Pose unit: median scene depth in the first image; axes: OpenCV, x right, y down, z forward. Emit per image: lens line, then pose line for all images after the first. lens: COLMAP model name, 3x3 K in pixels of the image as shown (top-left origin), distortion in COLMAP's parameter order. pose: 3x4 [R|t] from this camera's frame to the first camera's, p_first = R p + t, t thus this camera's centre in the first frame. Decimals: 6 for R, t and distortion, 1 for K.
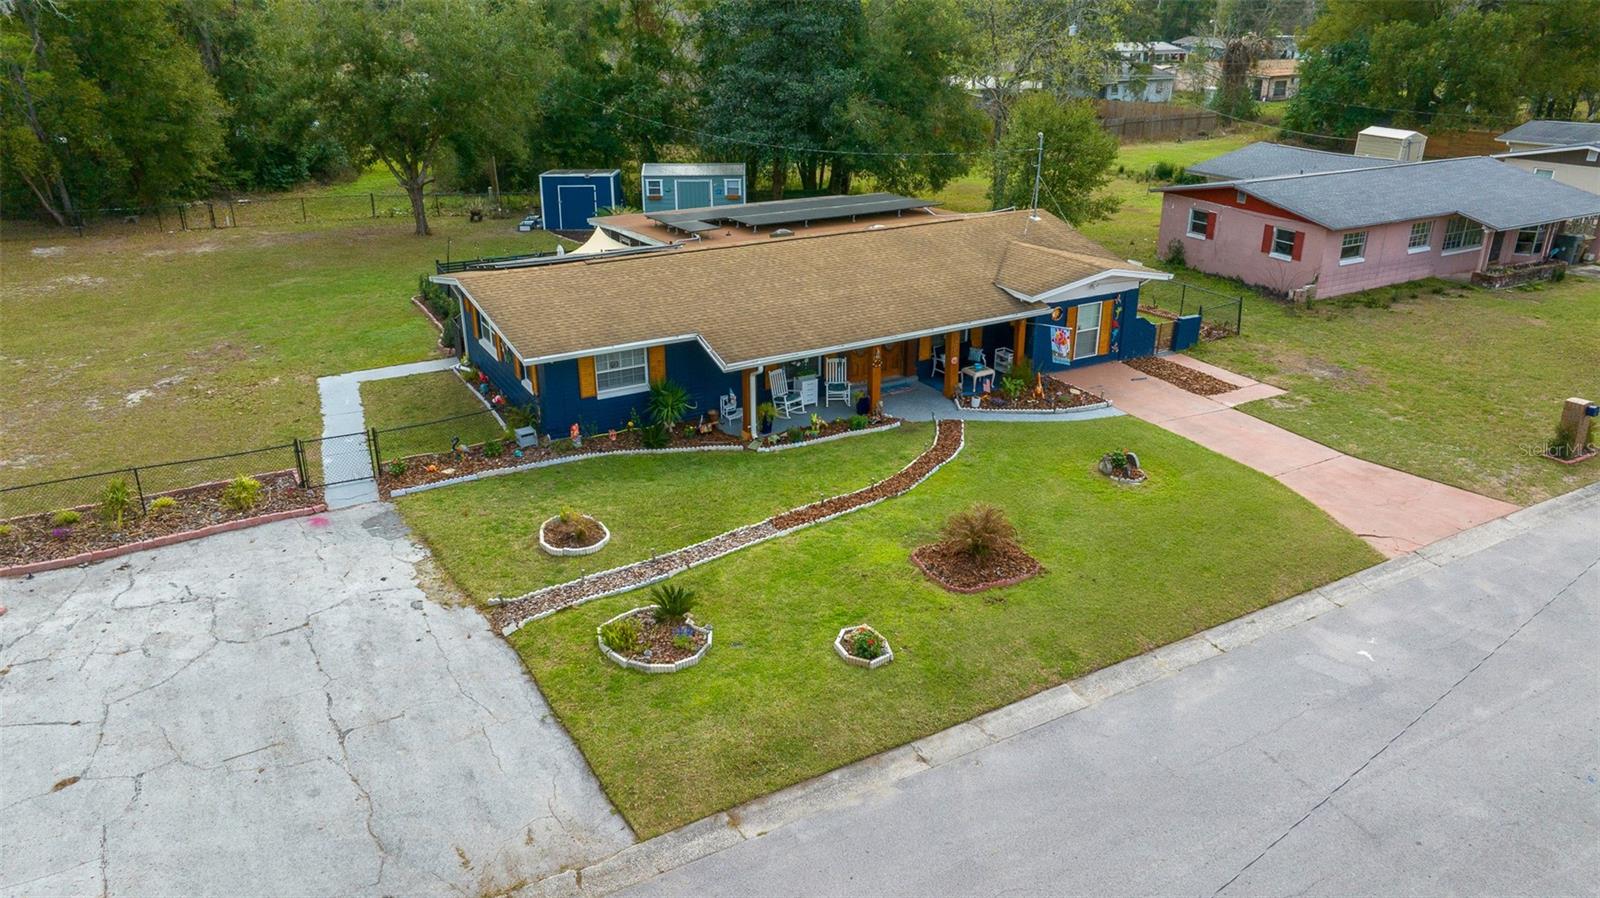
lens RADIAL K [[1127.1, 0, 809.4], [0, 1127.1, 445.5], [0, 0, 1]] dist [-0.033864, 0.030116]
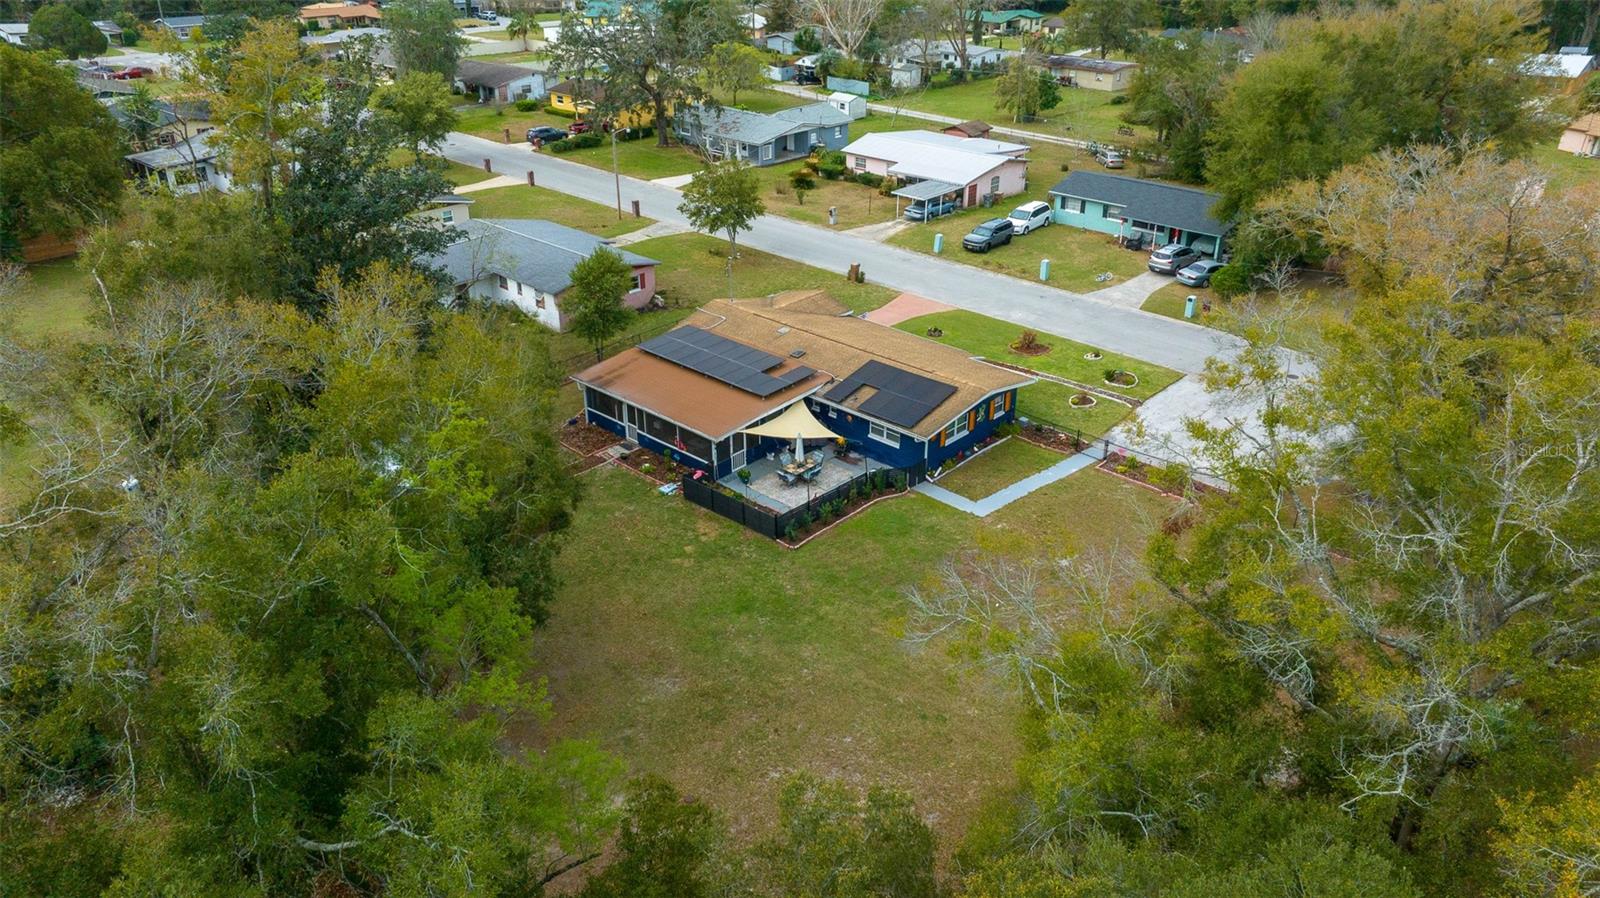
lens RADIAL K [[1127.1, 0, 806.3], [0, 1127.1, 452.0], [0, 0, 1]] dist [-0.033864, 0.030116]
pose [[-0.296723, -0.436617, 0.849306, -1.936970], [0.359554, 0.772835, 0.522922, -1.209200], [-0.884690, 0.460535, -0.072331, 1.513065]]
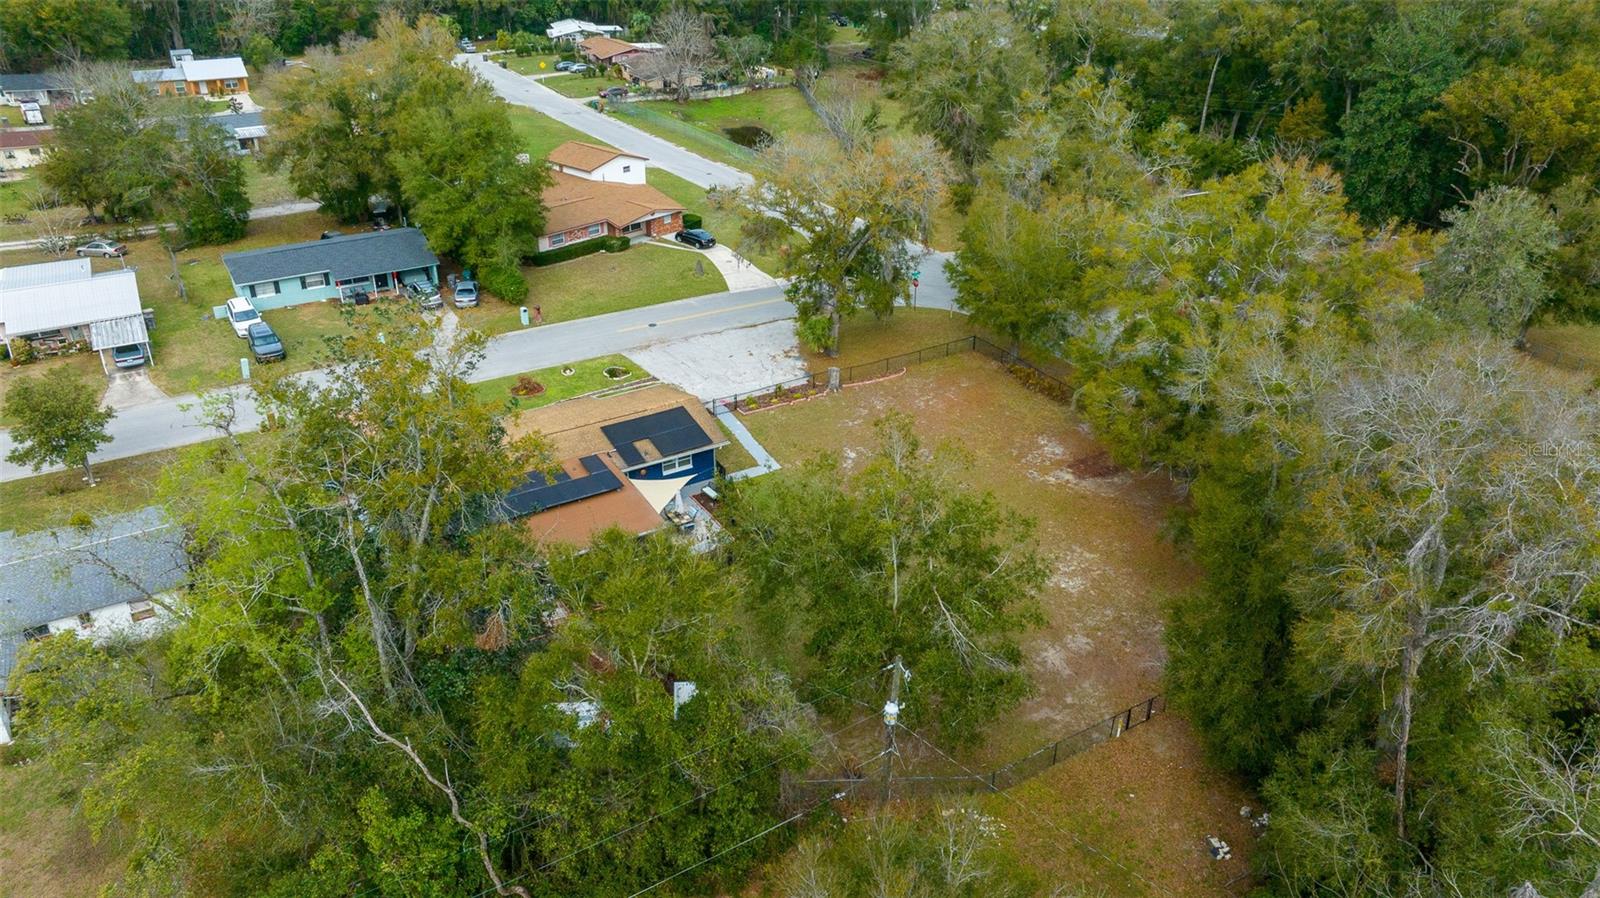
lens RADIAL K [[1127.1, 0, 809.5], [0, 1127.1, 449.7], [0, 0, 1]] dist [-0.033864, 0.030116]
pose [[-0.998833, 0.004481, -0.048081, -0.456826], [-0.034034, 0.641018, 0.766771, -2.021081], [0.034257, 0.767513, -0.640117, 2.753995]]
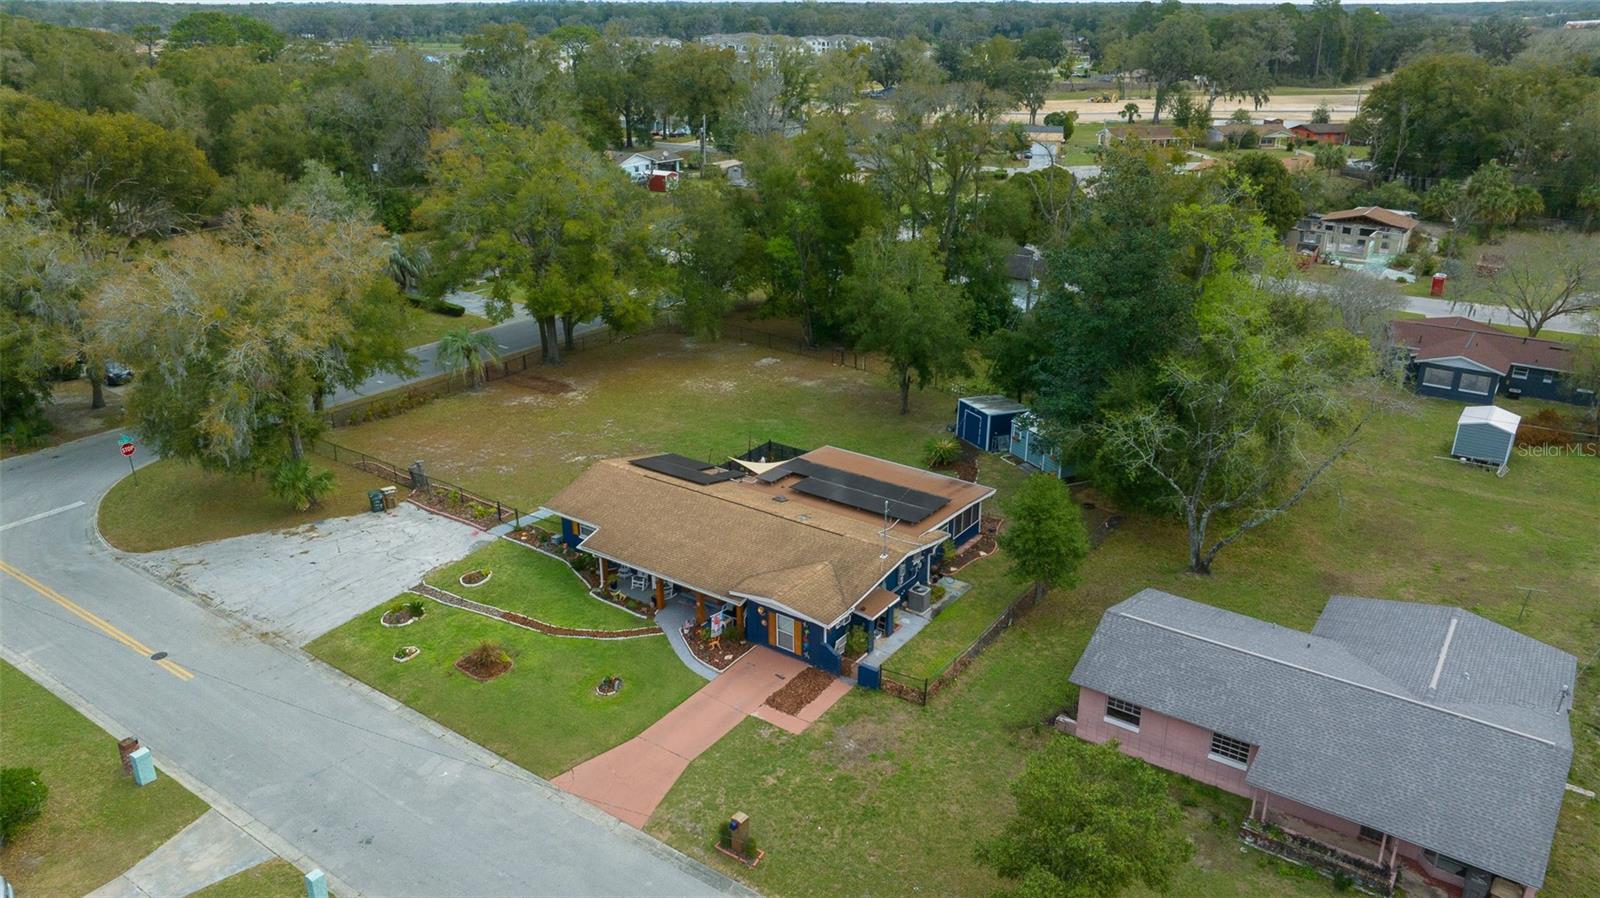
lens RADIAL K [[1127.1, 0, 801.6], [0, 1127.1, 433.9], [0, 0, 1]] dist [-0.033864, 0.030116]
pose [[0.419485, 0.320291, -0.849380, 1.716097], [-0.338711, 0.923337, 0.180899, -0.743121], [0.842204, 0.211809, 0.495812, 0.260841]]
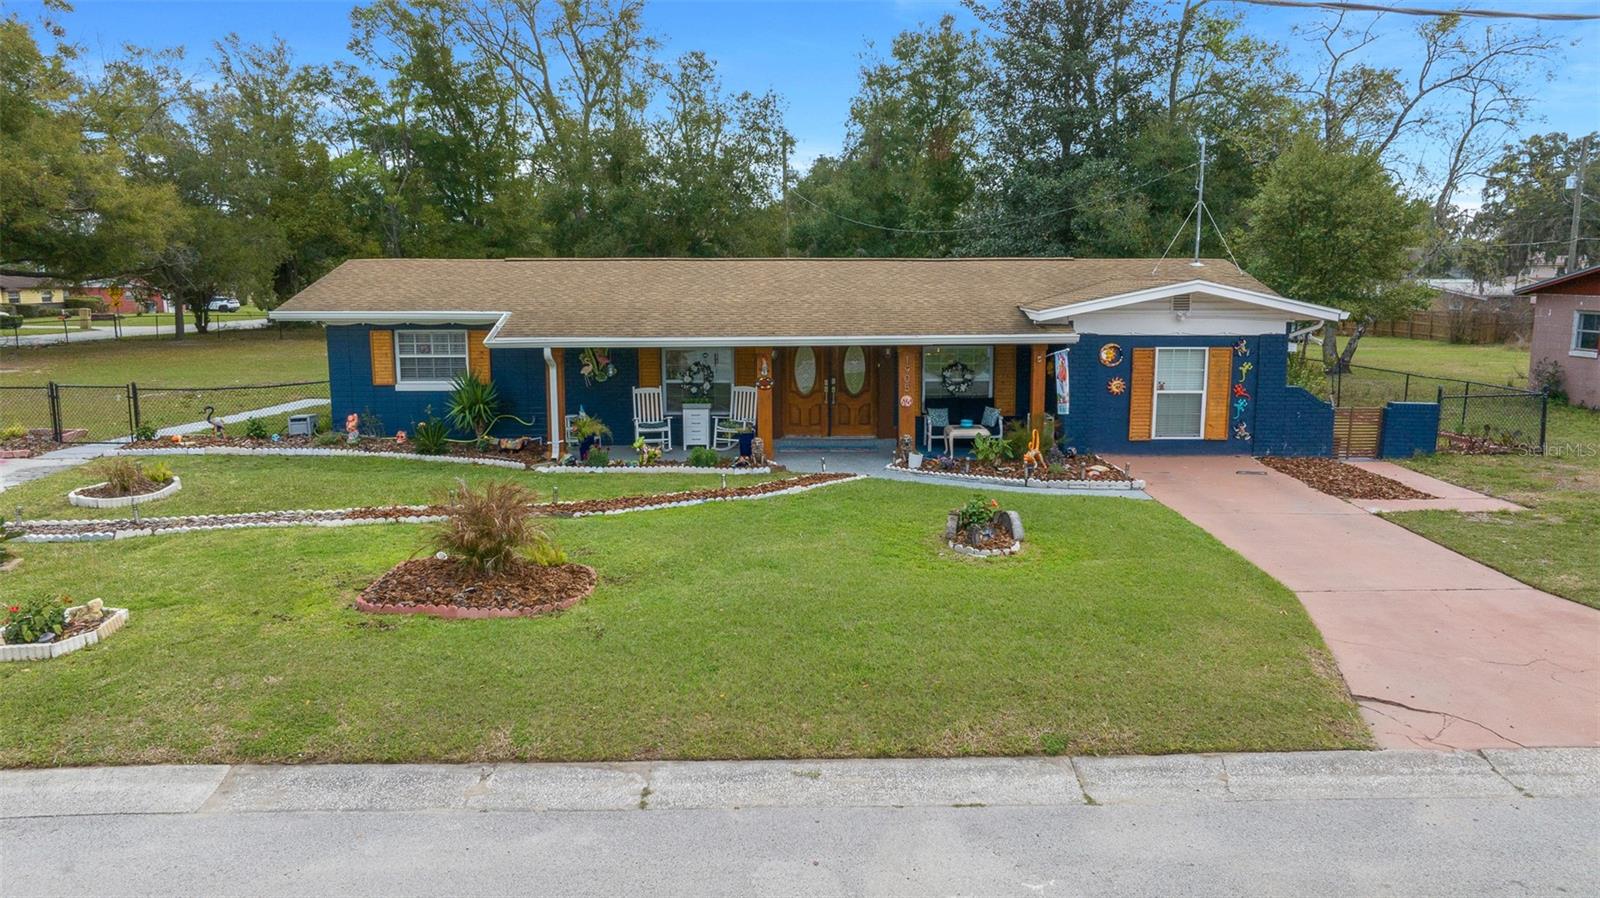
lens RADIAL K [[1127.1, 0, 807.0], [0, 1127.1, 449.7], [0, 0, 1]] dist [-0.033864, 0.030116]
pose [[0.877481, 0.073577, -0.473934, 0.429171], [-0.178848, 0.967085, -0.180996, 0.087749], [0.445017, 0.243583, 0.861758, 0.466345]]
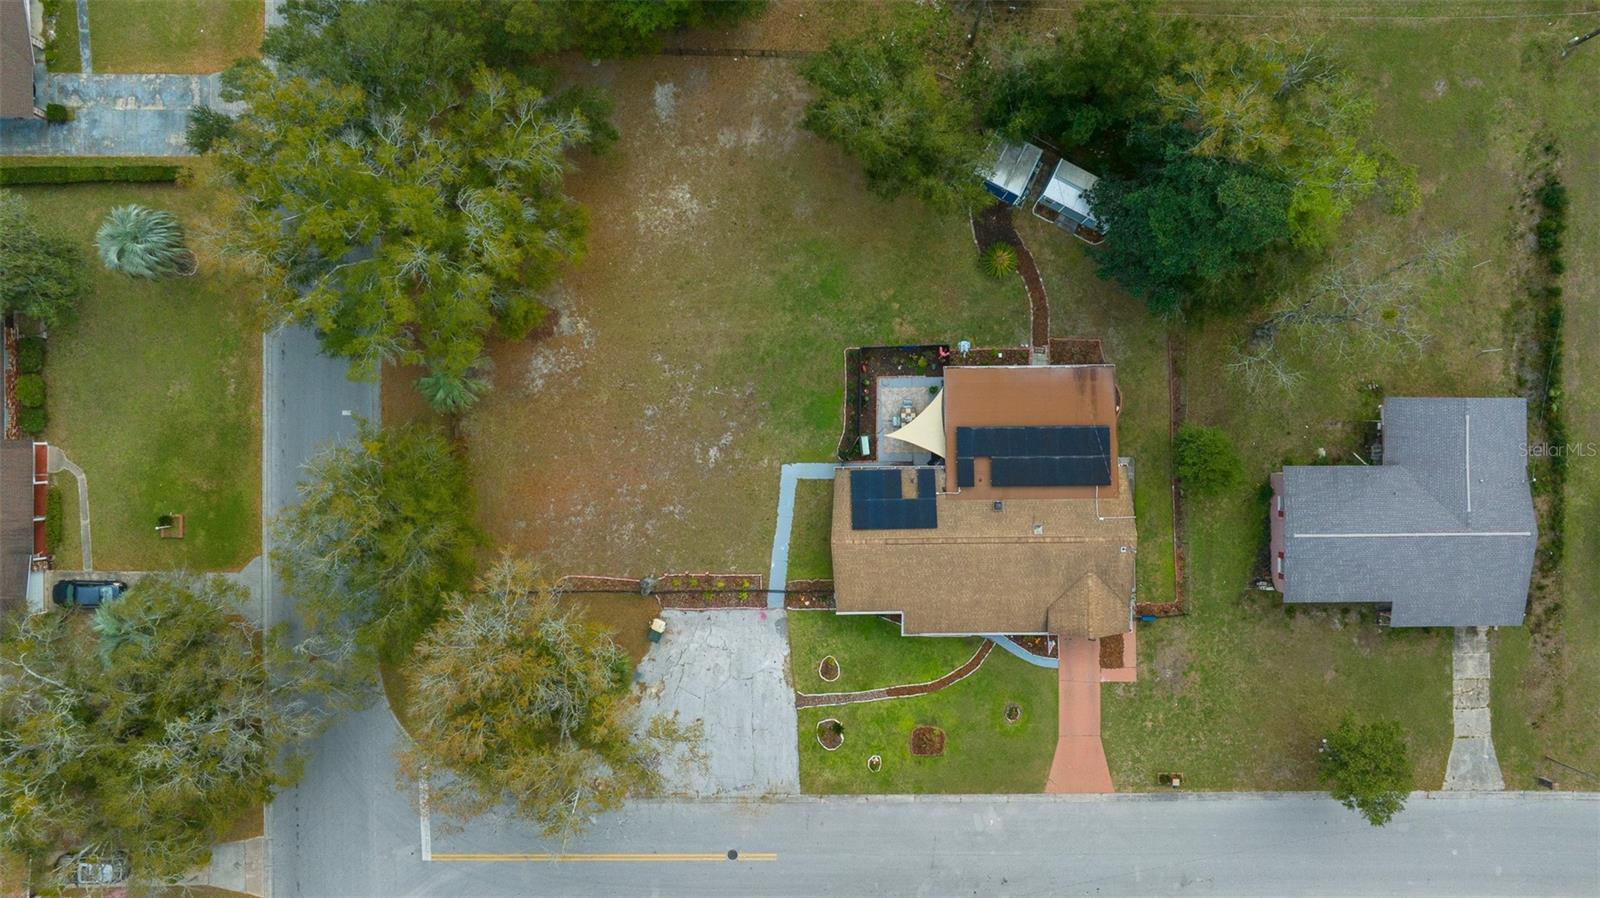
lens RADIAL K [[1127.1, 0, 791.8], [0, 1127.1, 444.0], [0, 0, 1]] dist [-0.033864, 0.030116]
pose [[0.872188, 0.488840, -0.017975, -0.471245], [-0.168920, 0.335465, 0.926784, -2.623829], [0.459079, -0.805294, 0.375163, 0.203991]]
